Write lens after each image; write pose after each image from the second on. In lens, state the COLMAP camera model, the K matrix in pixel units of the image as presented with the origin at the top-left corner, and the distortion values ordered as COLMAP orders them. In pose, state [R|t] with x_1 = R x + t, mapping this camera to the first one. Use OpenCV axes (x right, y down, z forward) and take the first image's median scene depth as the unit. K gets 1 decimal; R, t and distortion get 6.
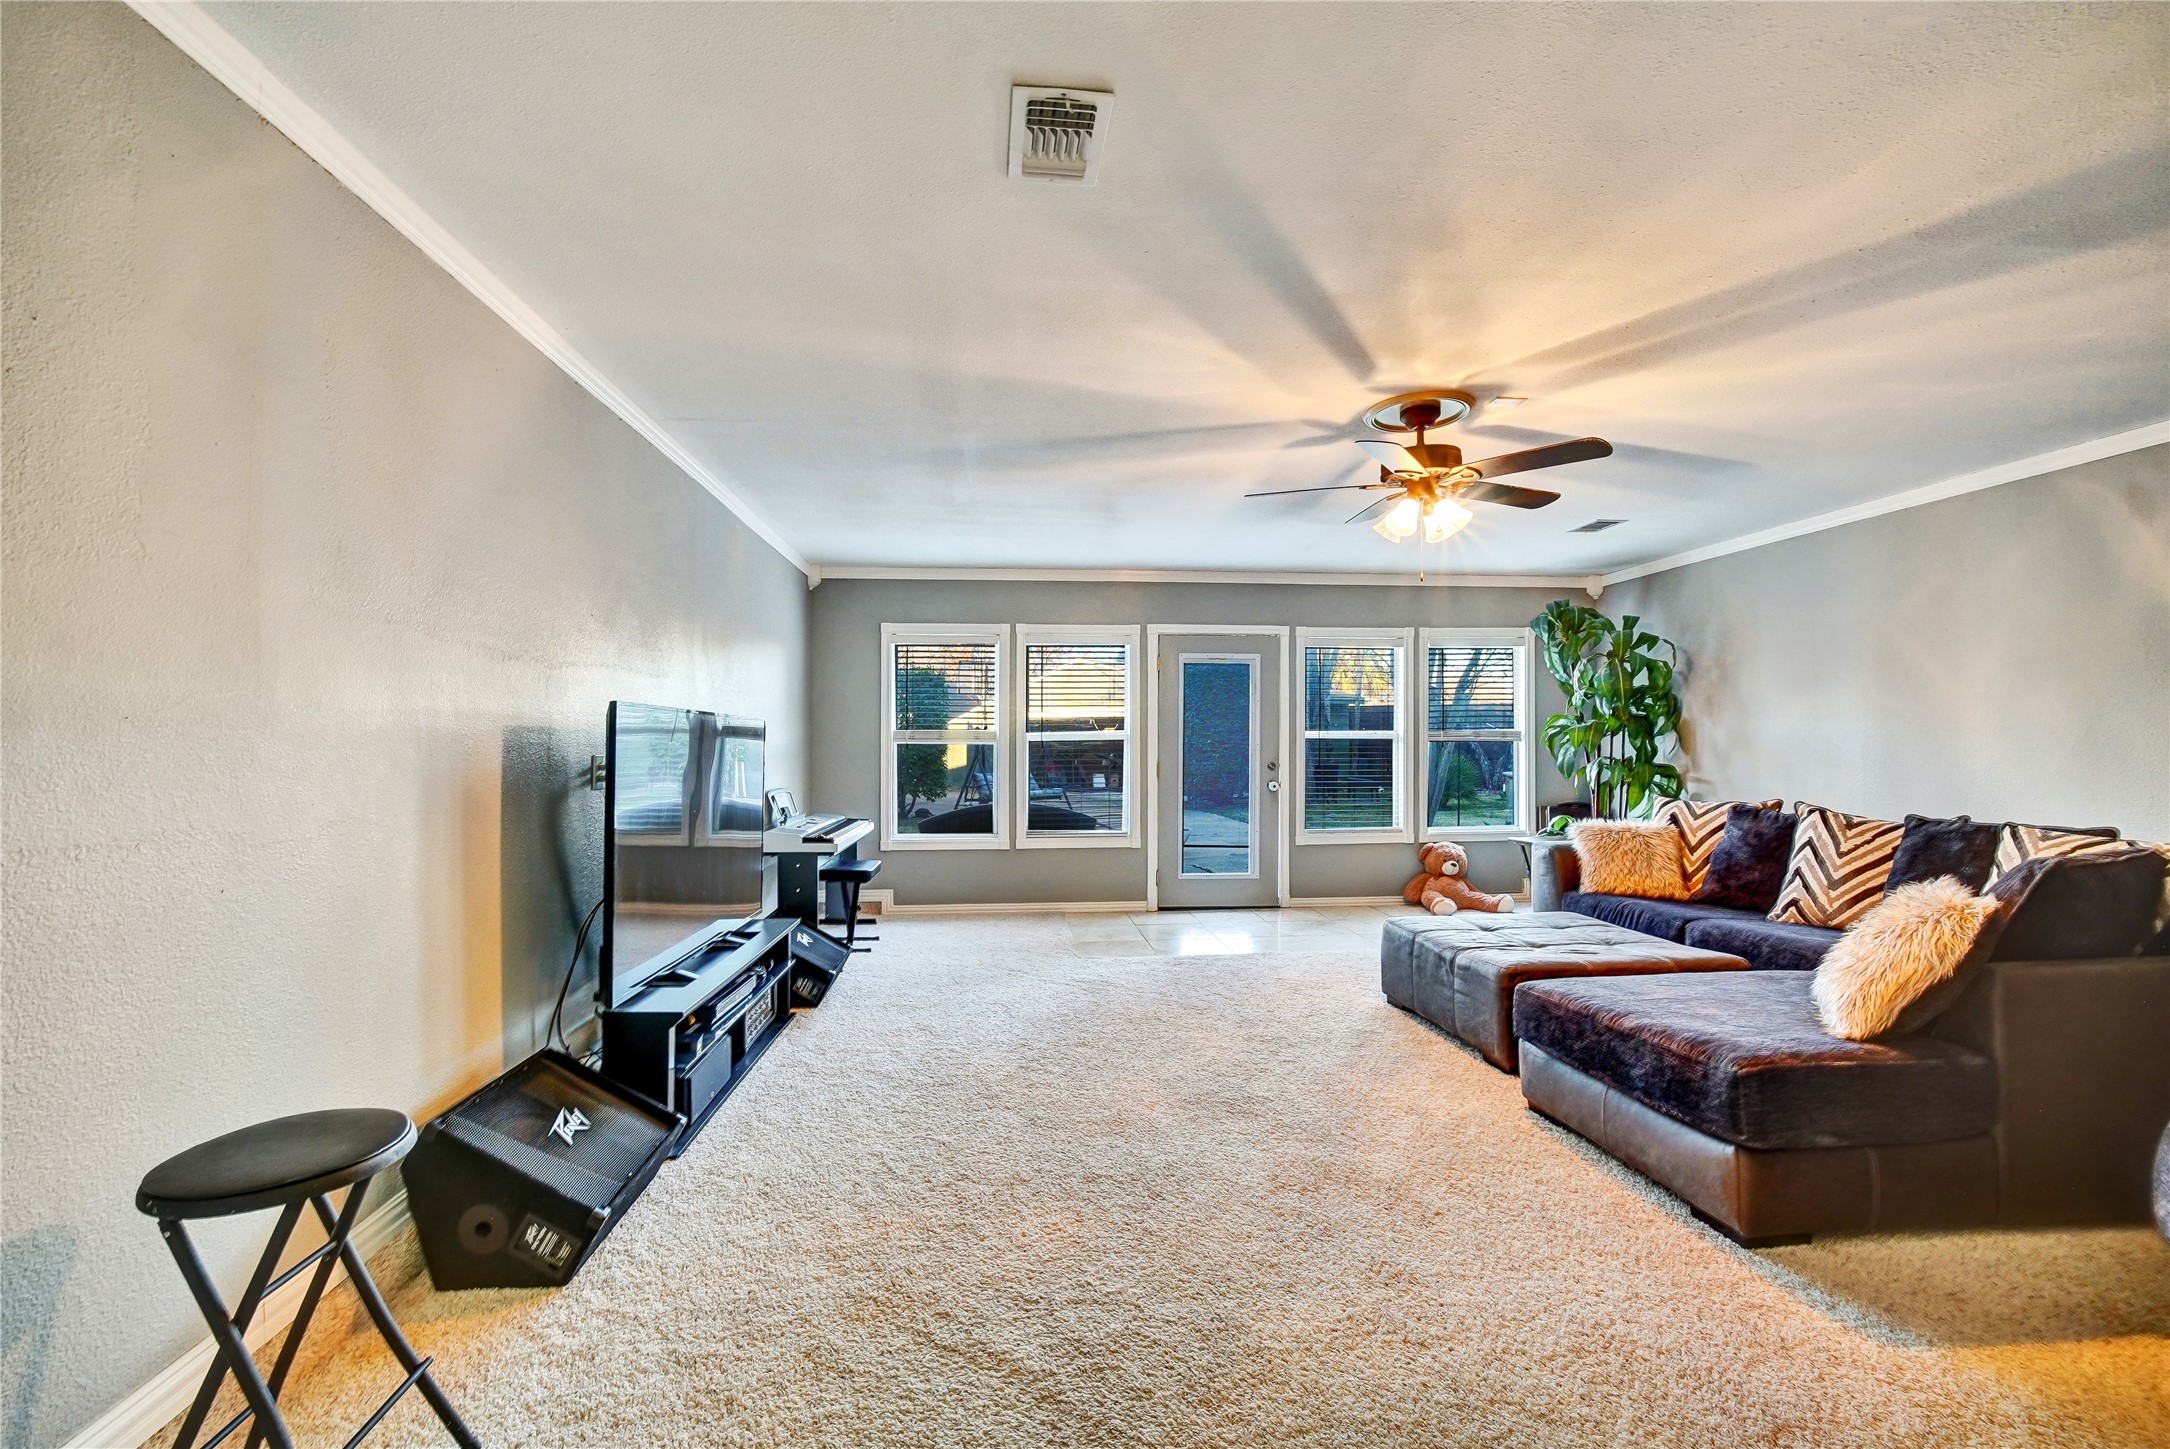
lens RADIAL K [[895.6, 0, 1069.5], [0, 895.6, 741.7], [0, 0, 1]] dist [-0.014113, 0.000743]
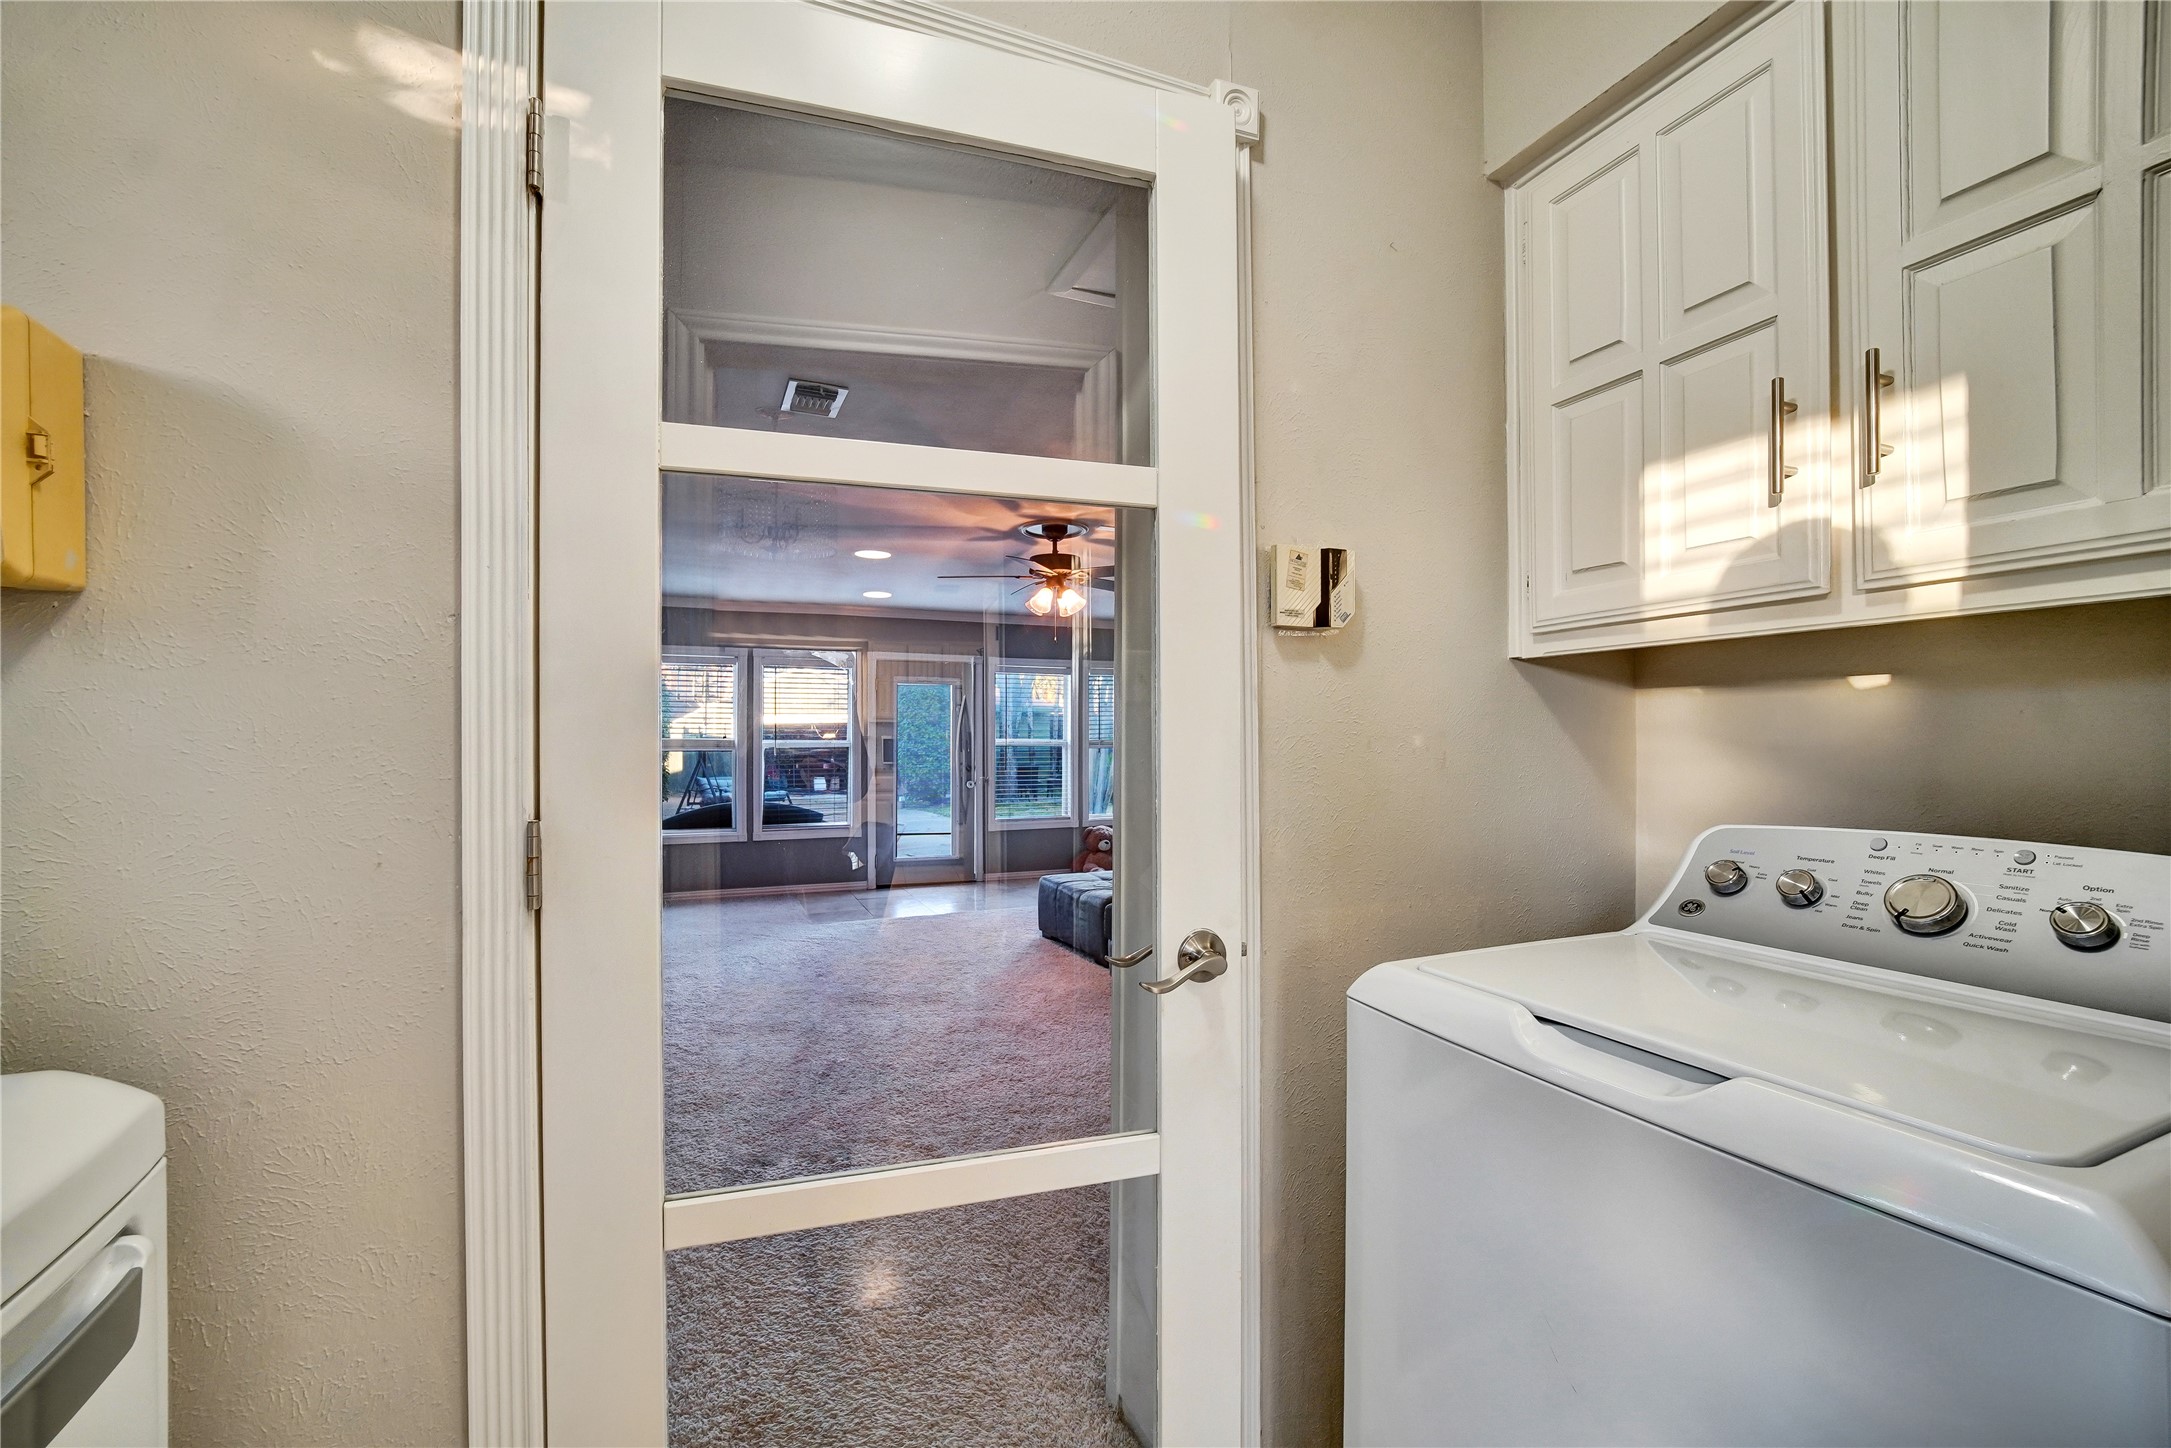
lens RADIAL K [[896.0, 0, 1070.0], [0, 896.0, 741.2], [0, 0, 1]] dist [-0.014113, 0.000743]
pose [[0.952661, -0.000973, 0.304033, -0.024338], [0.001885, 0.999995, -0.002706, -0.008483], [-0.304029, 0.003151, 0.952658, -0.285711]]
